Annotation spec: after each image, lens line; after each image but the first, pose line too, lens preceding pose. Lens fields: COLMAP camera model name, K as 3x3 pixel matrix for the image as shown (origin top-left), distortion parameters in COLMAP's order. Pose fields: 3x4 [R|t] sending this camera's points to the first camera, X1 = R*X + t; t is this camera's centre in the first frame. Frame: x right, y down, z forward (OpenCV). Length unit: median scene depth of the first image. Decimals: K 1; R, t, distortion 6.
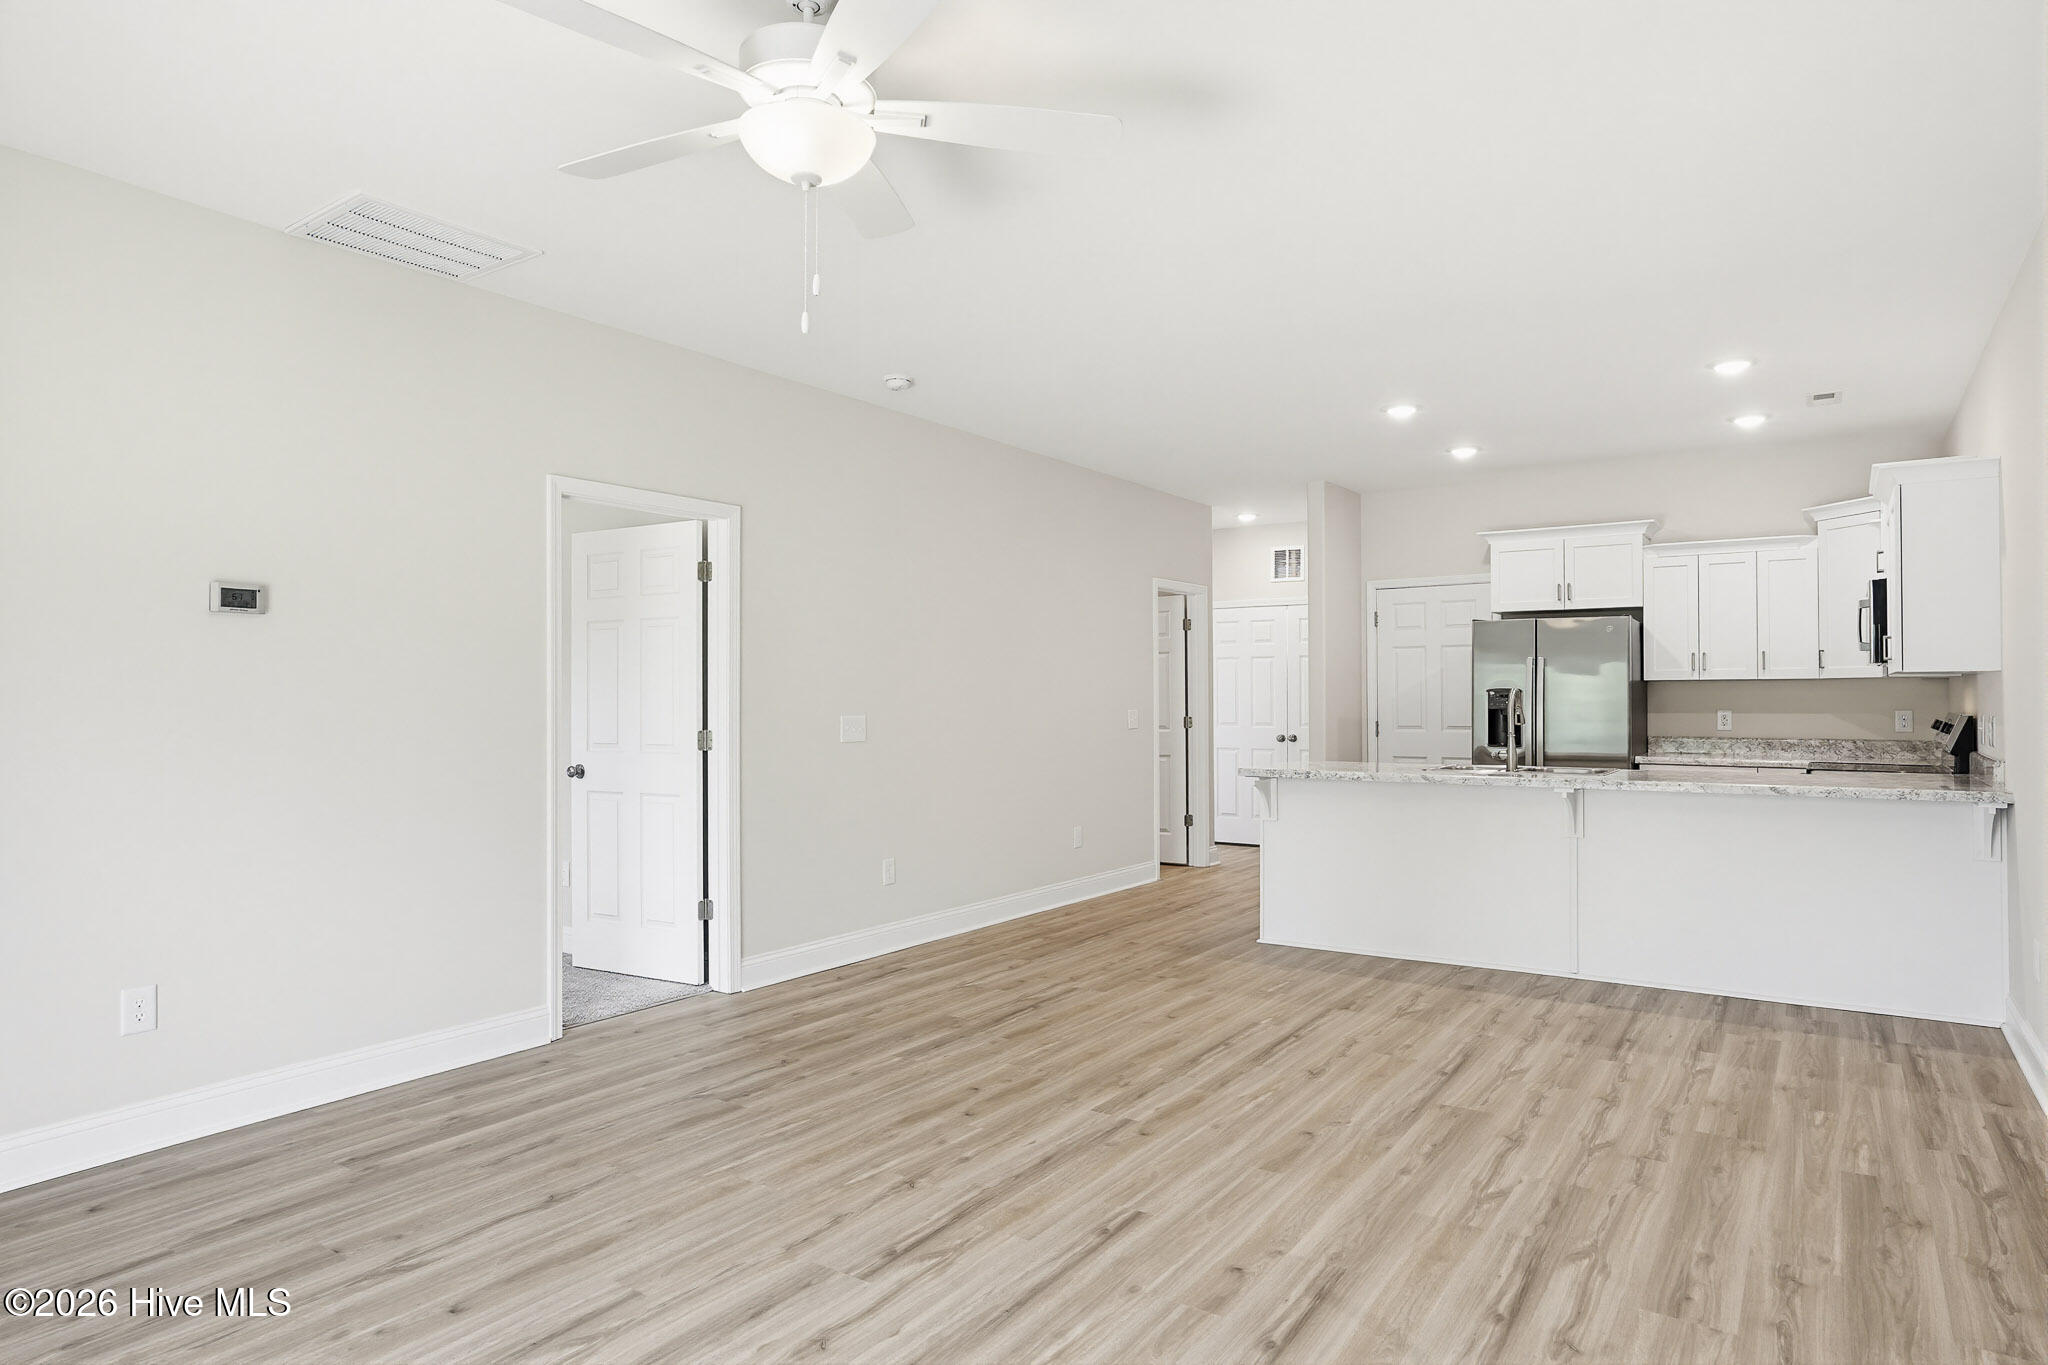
lens RADIAL K [[1202.9, 0, 1050.3], [0, 1202.9, 651.2], [0, 0, 1]] dist [-0.038125, 0.028466]
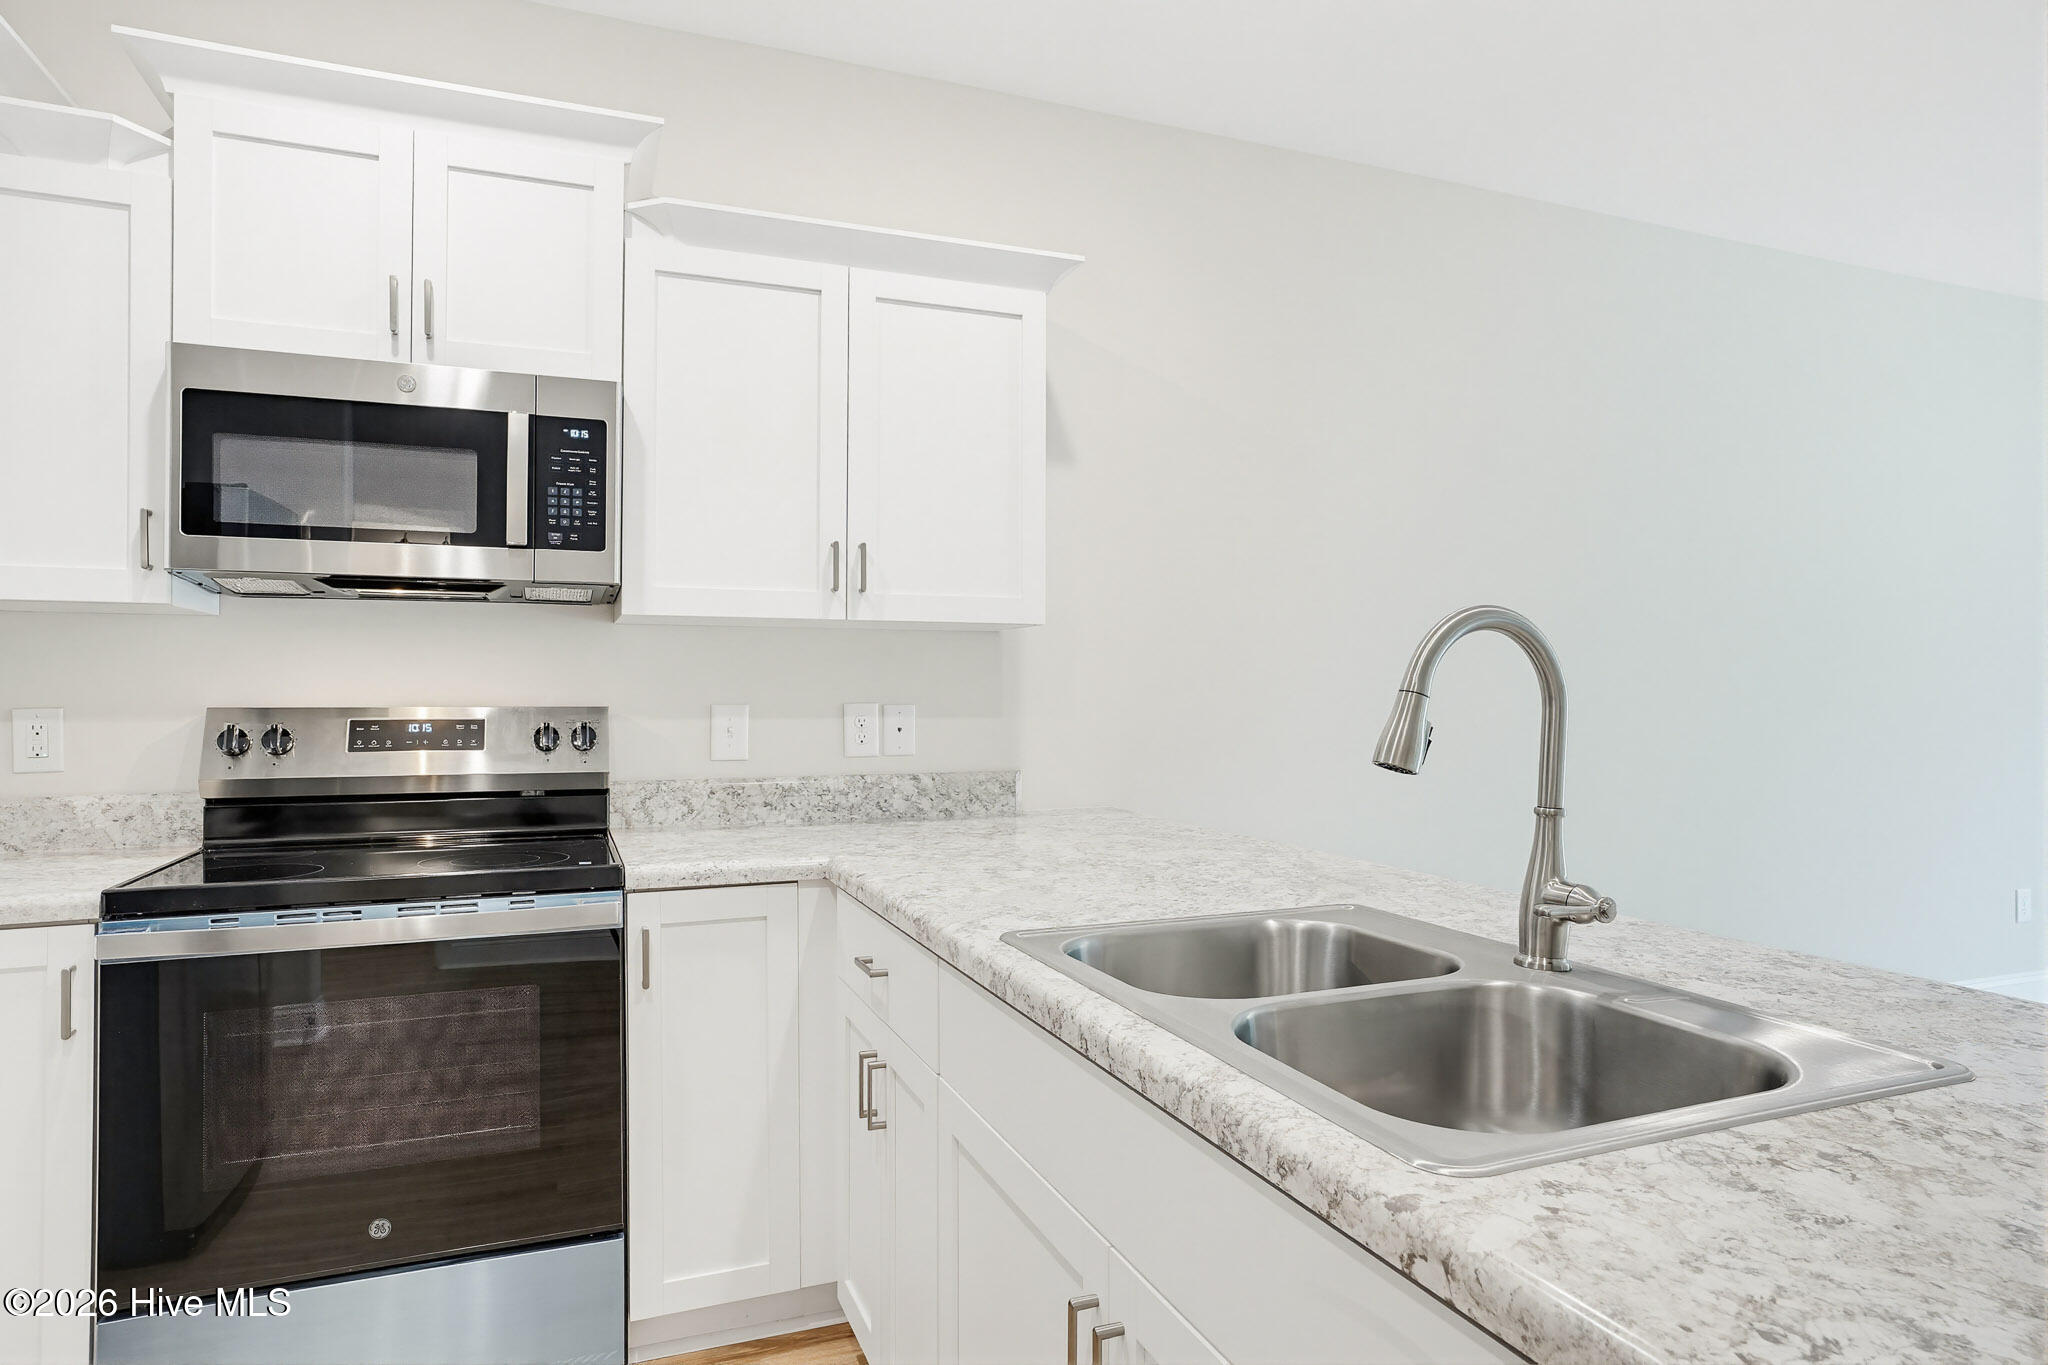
lens RADIAL K [[1202.9, 0, 1021.0], [0, 1202.9, 683.0], [0, 0, 1]] dist [-0.038125, 0.028466]
pose [[-0.825363, 0.003807, 0.564590, 0.414031], [-0.021430, 0.999045, -0.038064, 0.068300], [-0.564196, -0.043516, -0.824493, 1.526034]]
